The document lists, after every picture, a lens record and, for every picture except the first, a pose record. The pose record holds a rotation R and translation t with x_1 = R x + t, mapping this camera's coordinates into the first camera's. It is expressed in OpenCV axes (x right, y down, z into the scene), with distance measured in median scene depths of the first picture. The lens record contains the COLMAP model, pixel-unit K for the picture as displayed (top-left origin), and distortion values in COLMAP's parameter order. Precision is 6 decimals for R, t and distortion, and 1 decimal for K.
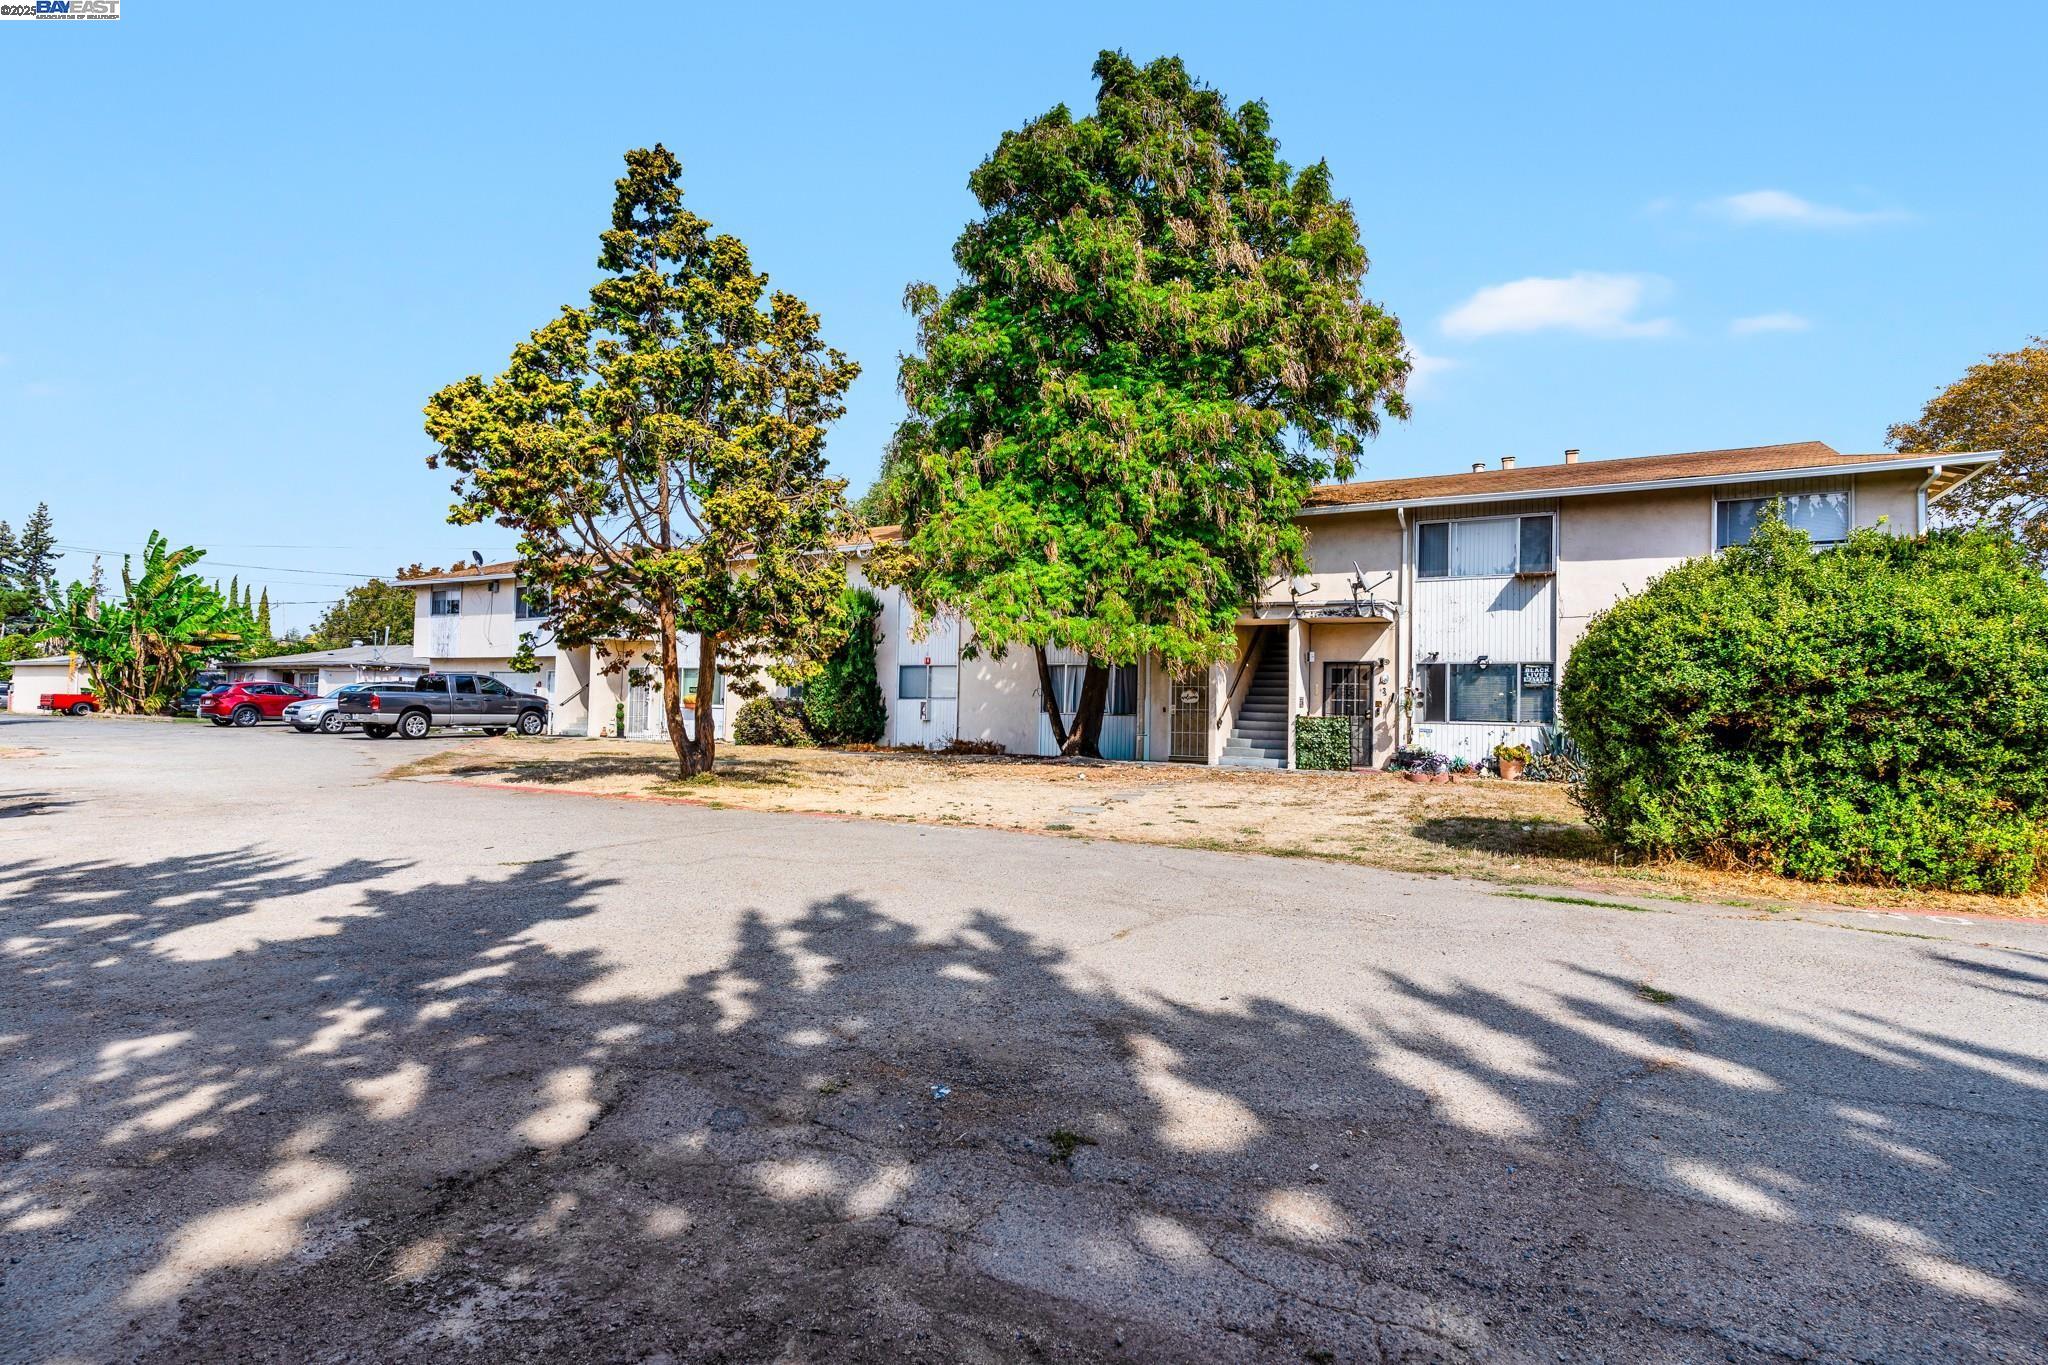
lens RADIAL K [[987.8, 0, 1027.3], [0, 987.8, 694.8], [0, 0, 1]] dist [-0.004580, -0.001391]
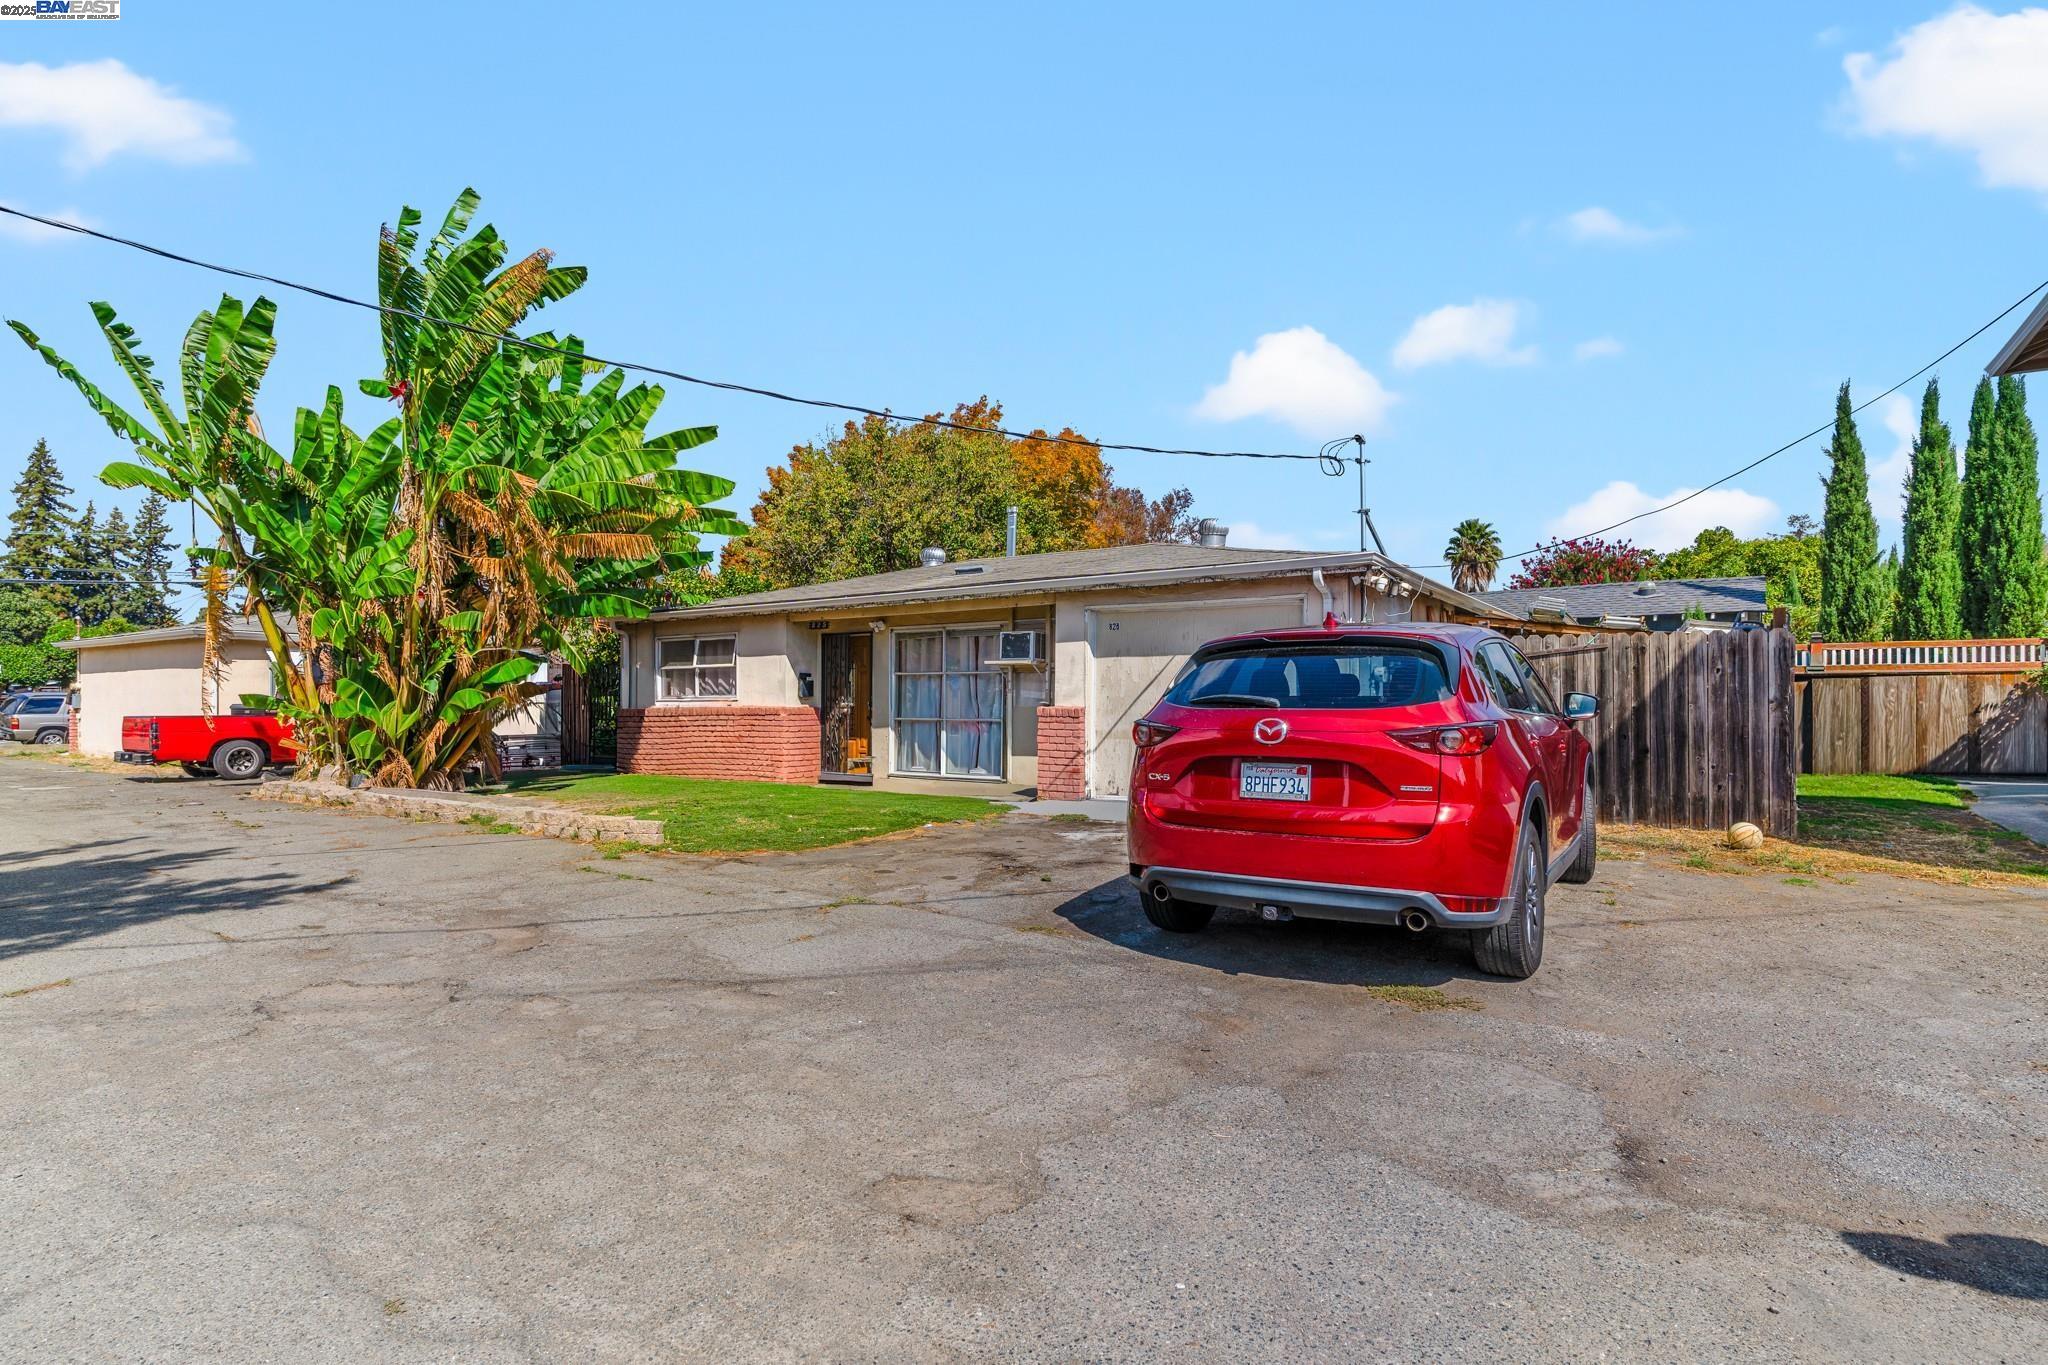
lens RADIAL K [[1053.3, 0, 1031.7], [0, 1053.3, 687.3], [0, 0, 1]] dist [-0.001877, 0.001559]
pose [[0.995186, -0.016924, -0.096528, -0.431737], [0.016185, 0.999833, -0.008441, -0.001602], [0.096655, 0.006838, 0.995294, 0.439222]]
